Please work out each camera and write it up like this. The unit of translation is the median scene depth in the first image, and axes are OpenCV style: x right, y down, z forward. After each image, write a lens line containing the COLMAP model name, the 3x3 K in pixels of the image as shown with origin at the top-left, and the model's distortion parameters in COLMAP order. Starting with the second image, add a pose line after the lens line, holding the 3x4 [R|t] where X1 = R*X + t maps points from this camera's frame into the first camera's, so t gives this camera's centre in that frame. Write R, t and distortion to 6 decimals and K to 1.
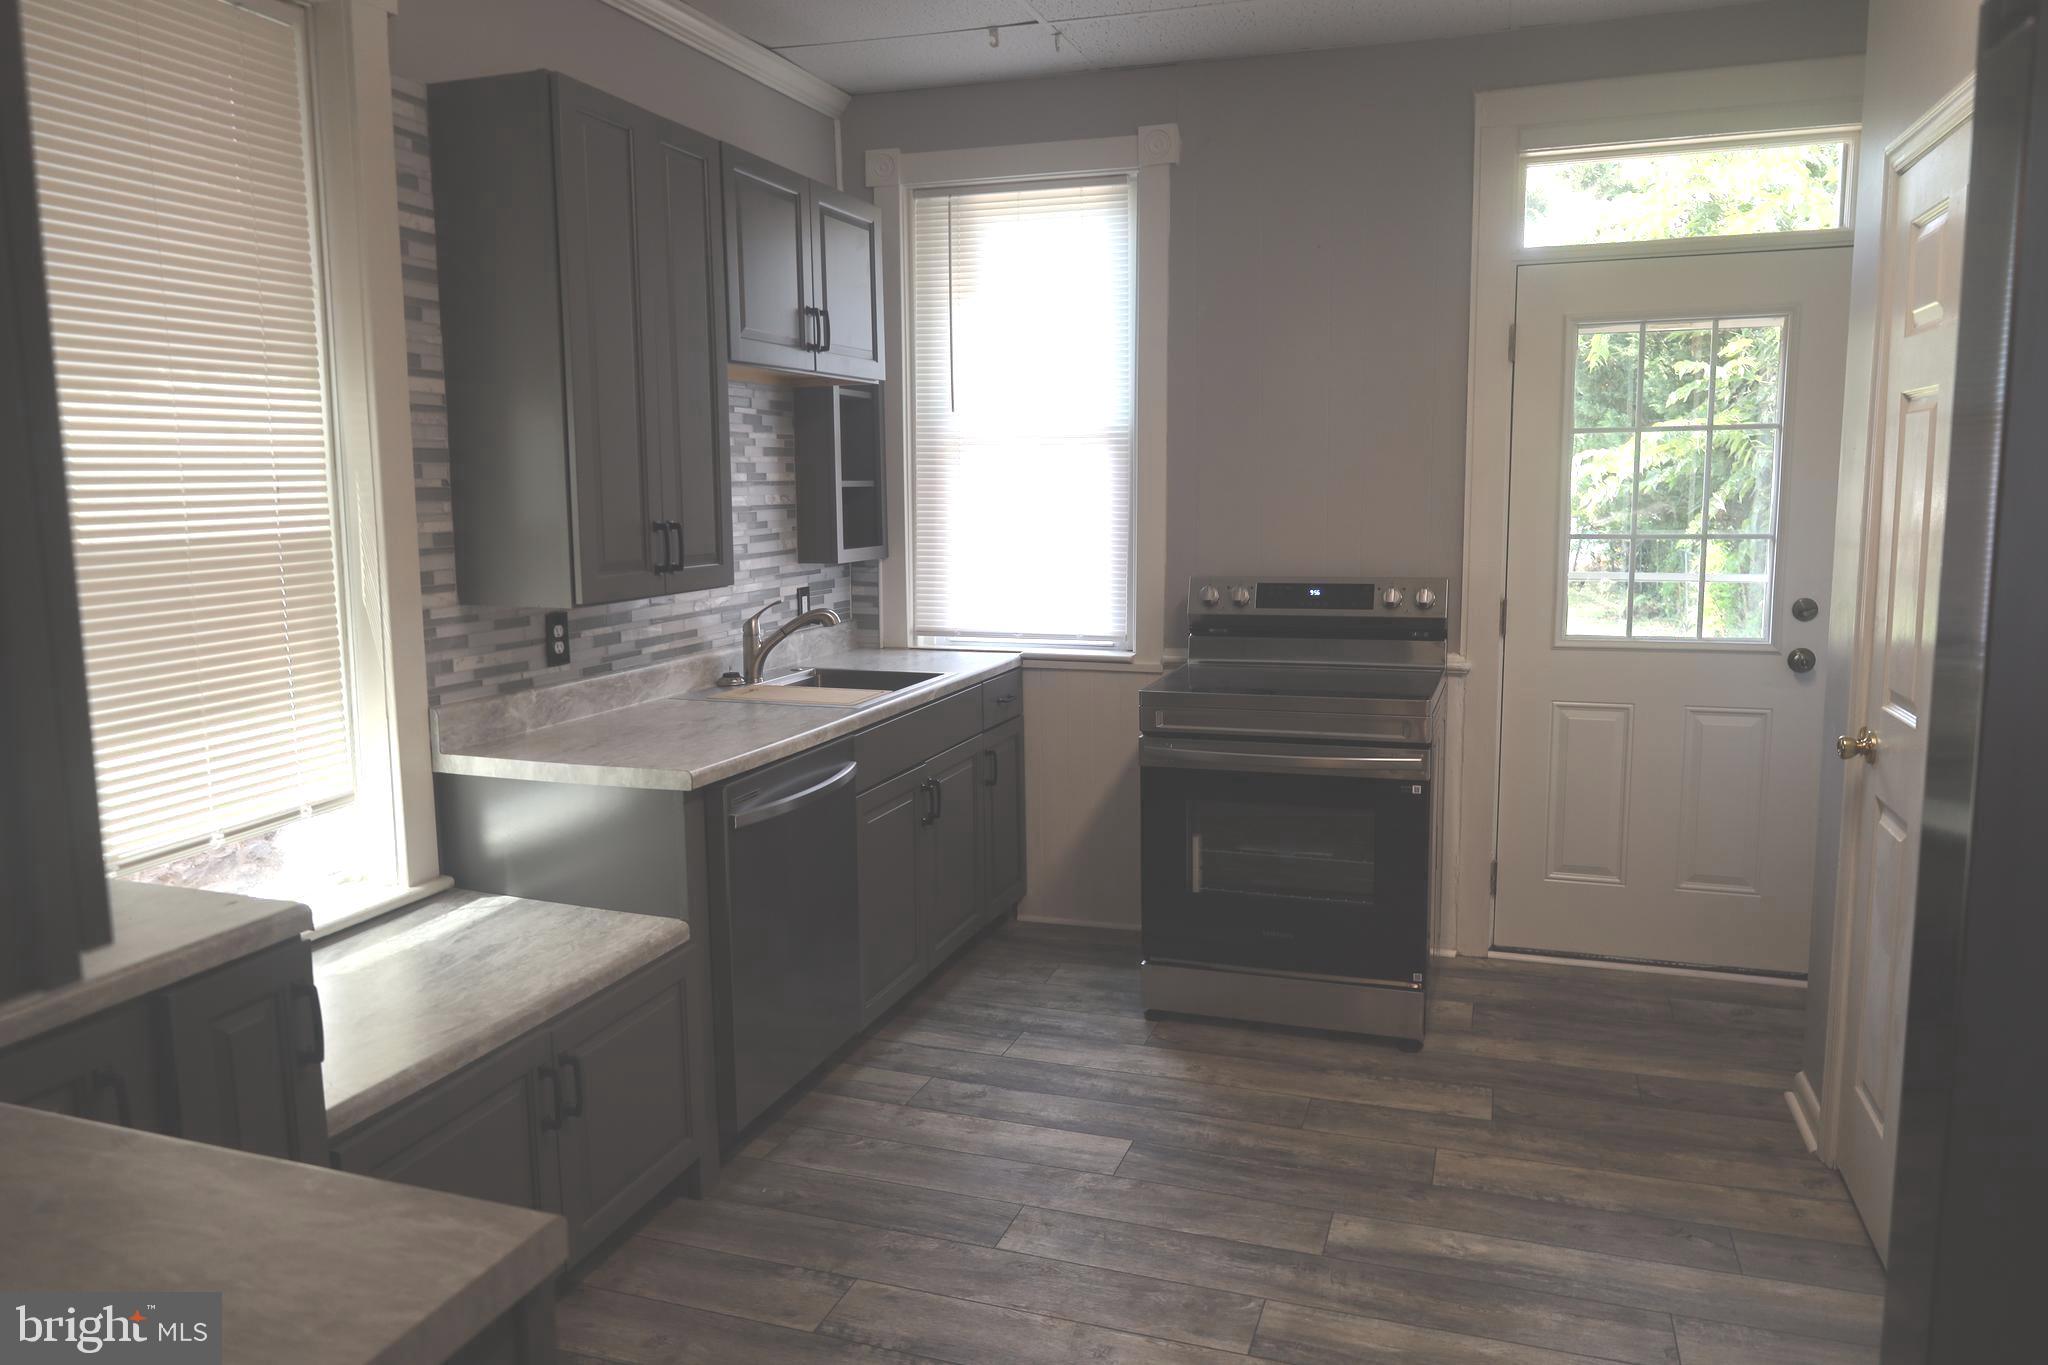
lens RADIAL K [[1413.0, 0, 1024.0], [0, 1413.0, 682.5], [0, 0, 1]] dist [0.003914, -0.004918]
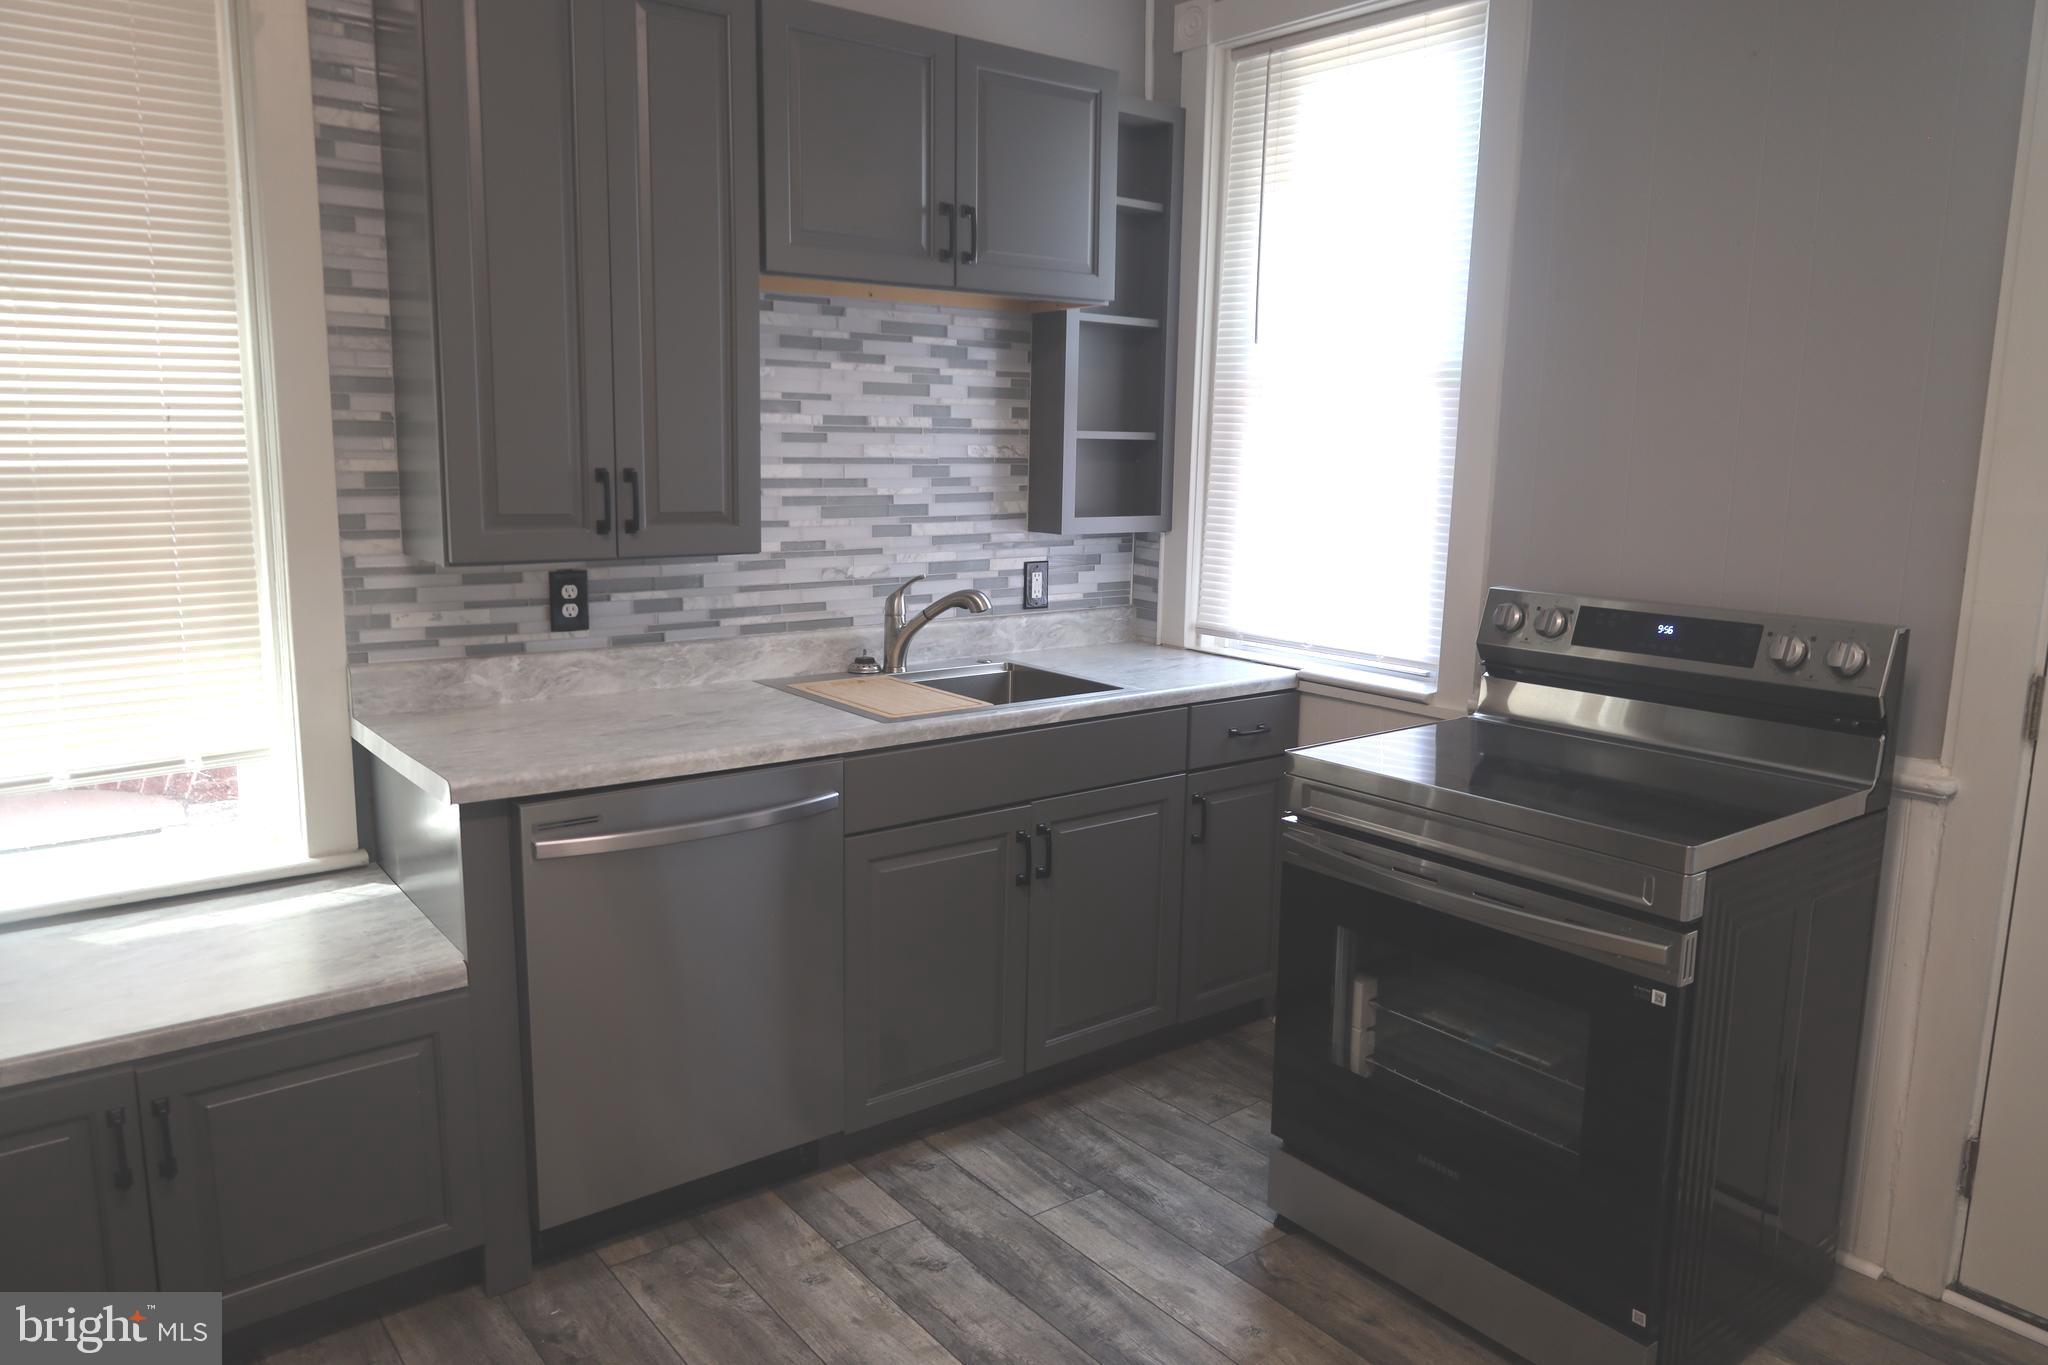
lens RADIAL K [[1413.0, 0, 1024.0], [0, 1413.0, 682.5], [0, 0, 1]] dist [0.003914, -0.004918]
pose [[0.837336, 0.117607, -0.533889, 0.338472], [-0.101805, 0.993048, 0.059083, -0.054575], [0.537126, 0.004880, 0.843488, 0.372741]]
